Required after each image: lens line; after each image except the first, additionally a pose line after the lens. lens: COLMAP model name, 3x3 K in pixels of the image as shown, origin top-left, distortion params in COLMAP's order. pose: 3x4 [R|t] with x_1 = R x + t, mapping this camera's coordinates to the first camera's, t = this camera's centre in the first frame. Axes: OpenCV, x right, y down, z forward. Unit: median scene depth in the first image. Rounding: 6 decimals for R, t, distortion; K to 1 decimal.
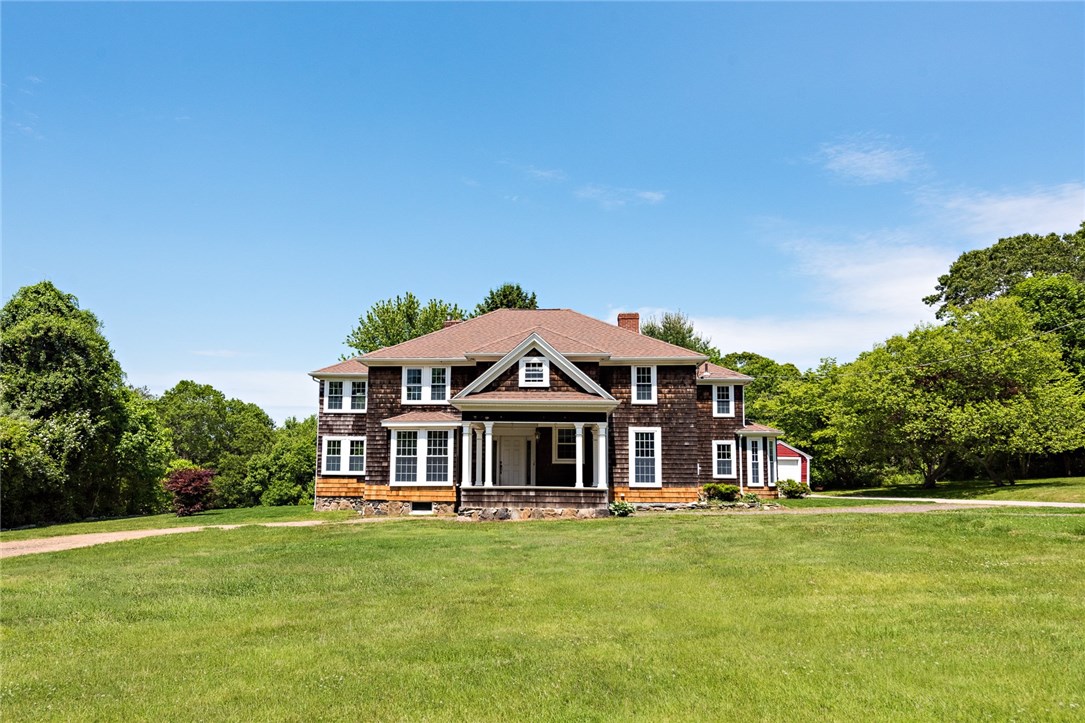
lens RADIAL K [[726.3, 0, 551.5], [0, 726.3, 383.0], [0, 0, 1]] dist [0.033680, 0.002165]
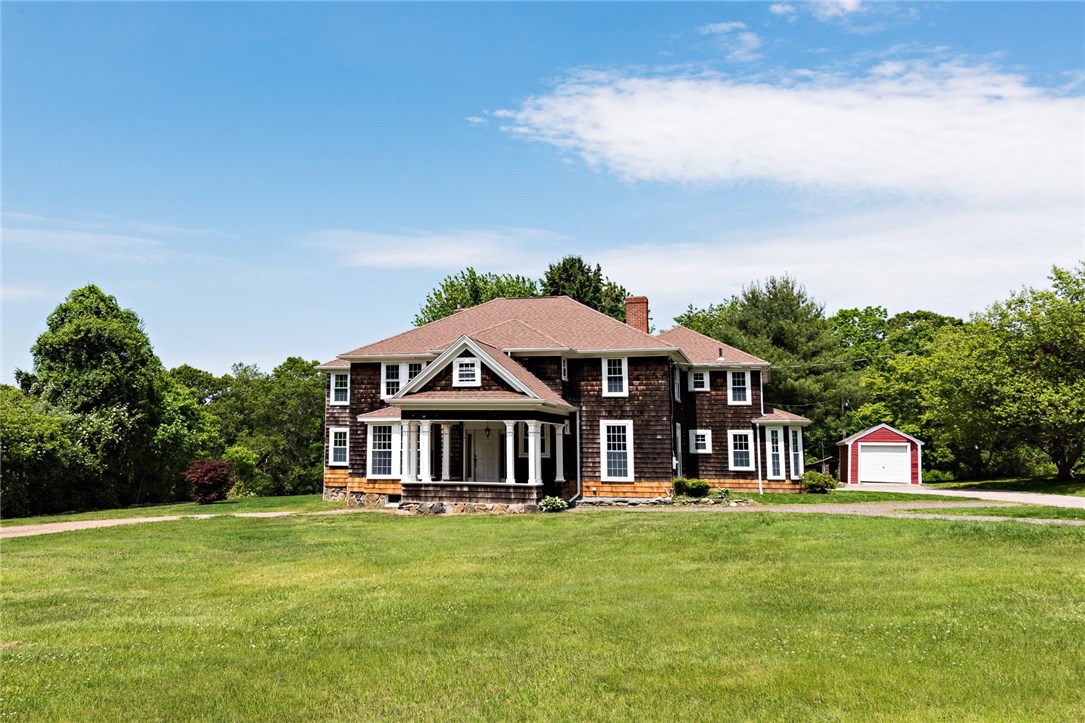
lens RADIAL K [[819.9, 0, 542.2], [0, 819.9, 360.4], [0, 0, 1]] dist [0.034871, -0.003898]
pose [[0.985509, -0.017379, -0.168730, 0.185693], [0.018738, 0.999804, 0.006465, -0.024755], [0.168585, -0.009533, 0.985641, -0.091727]]
